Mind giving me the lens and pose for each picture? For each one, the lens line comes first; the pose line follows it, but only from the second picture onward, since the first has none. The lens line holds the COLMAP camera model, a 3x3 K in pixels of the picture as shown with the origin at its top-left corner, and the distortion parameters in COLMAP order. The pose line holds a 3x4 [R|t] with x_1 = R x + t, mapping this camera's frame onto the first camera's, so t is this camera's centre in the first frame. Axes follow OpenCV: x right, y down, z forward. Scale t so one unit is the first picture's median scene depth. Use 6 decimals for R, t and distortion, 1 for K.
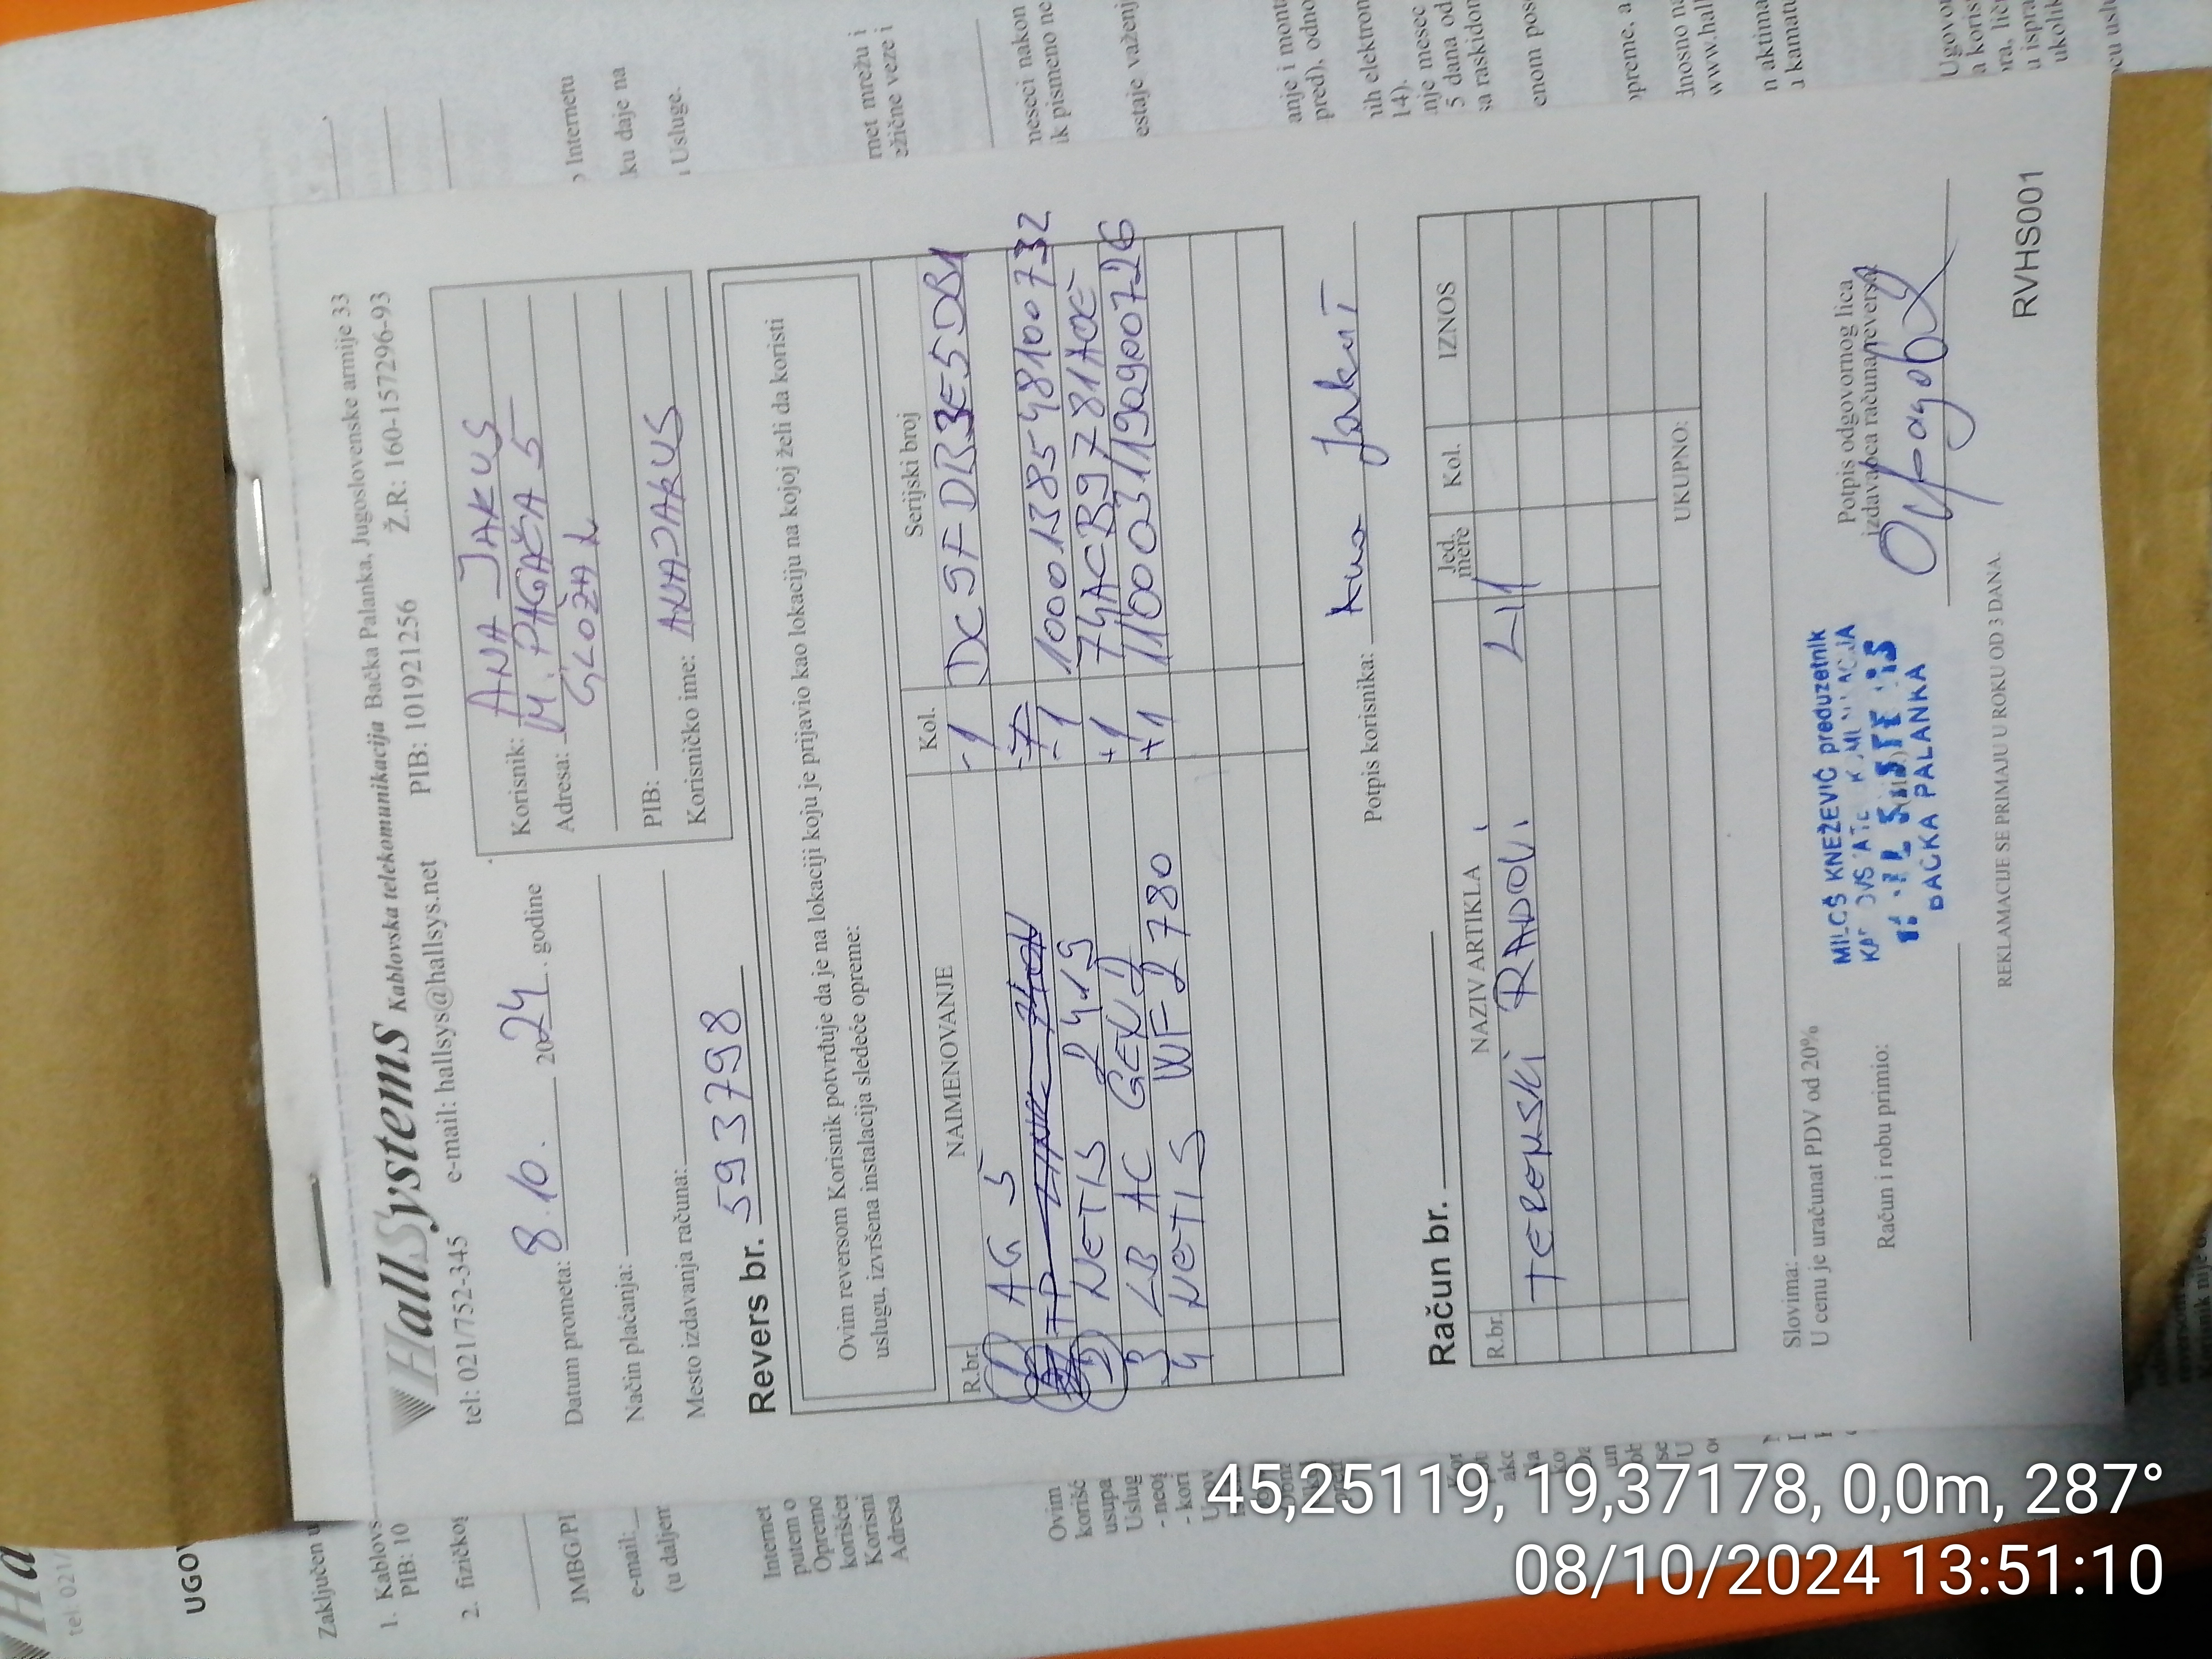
lens RADIAL K [[1764.1, 0, 1119.2], [0, 1764.1, 872.7], [0, 0, 1]] dist [0.161892, 0.003181]
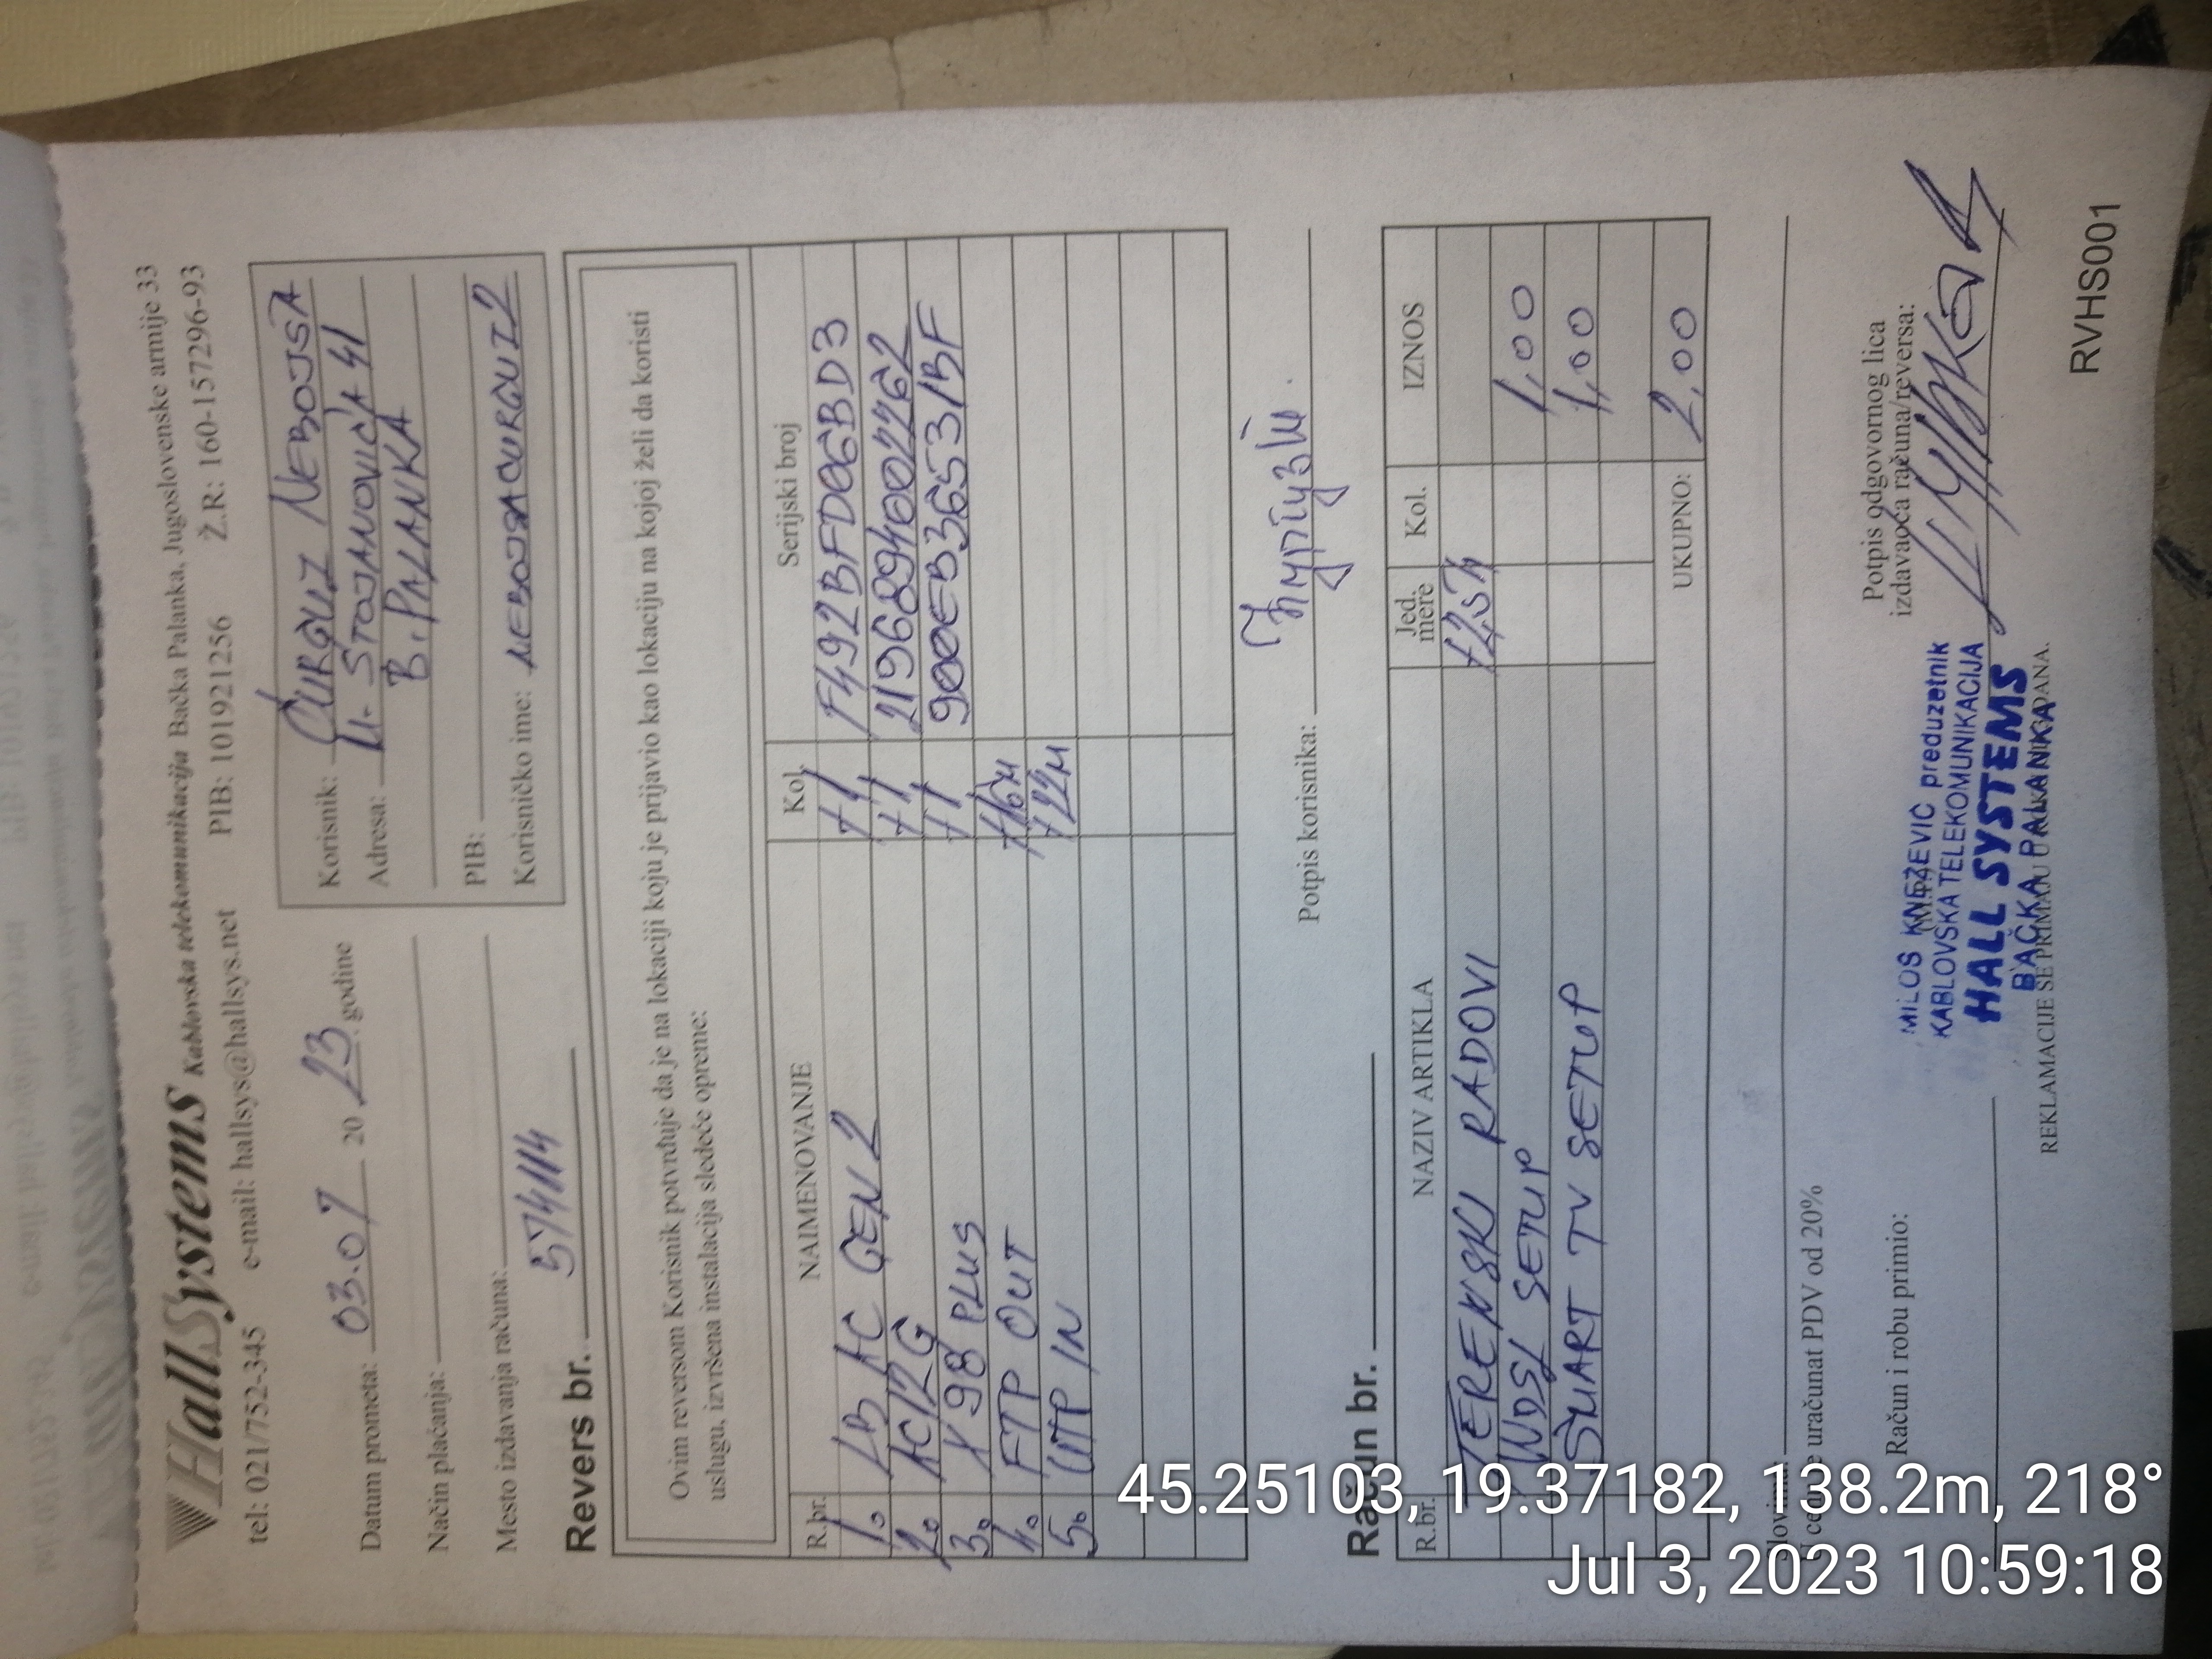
lens RADIAL K [[1733.0, 0, 1106.0], [0, 1733.0, 829.5], [0, 0, 1]] dist [0.236336, 0.000192]
pose [[0.998130, 0.042233, 0.044195, 0.004485], [-0.039608, 0.997491, -0.058670, -0.012224], [-0.046562, 0.056810, 0.997299, 0.103248]]
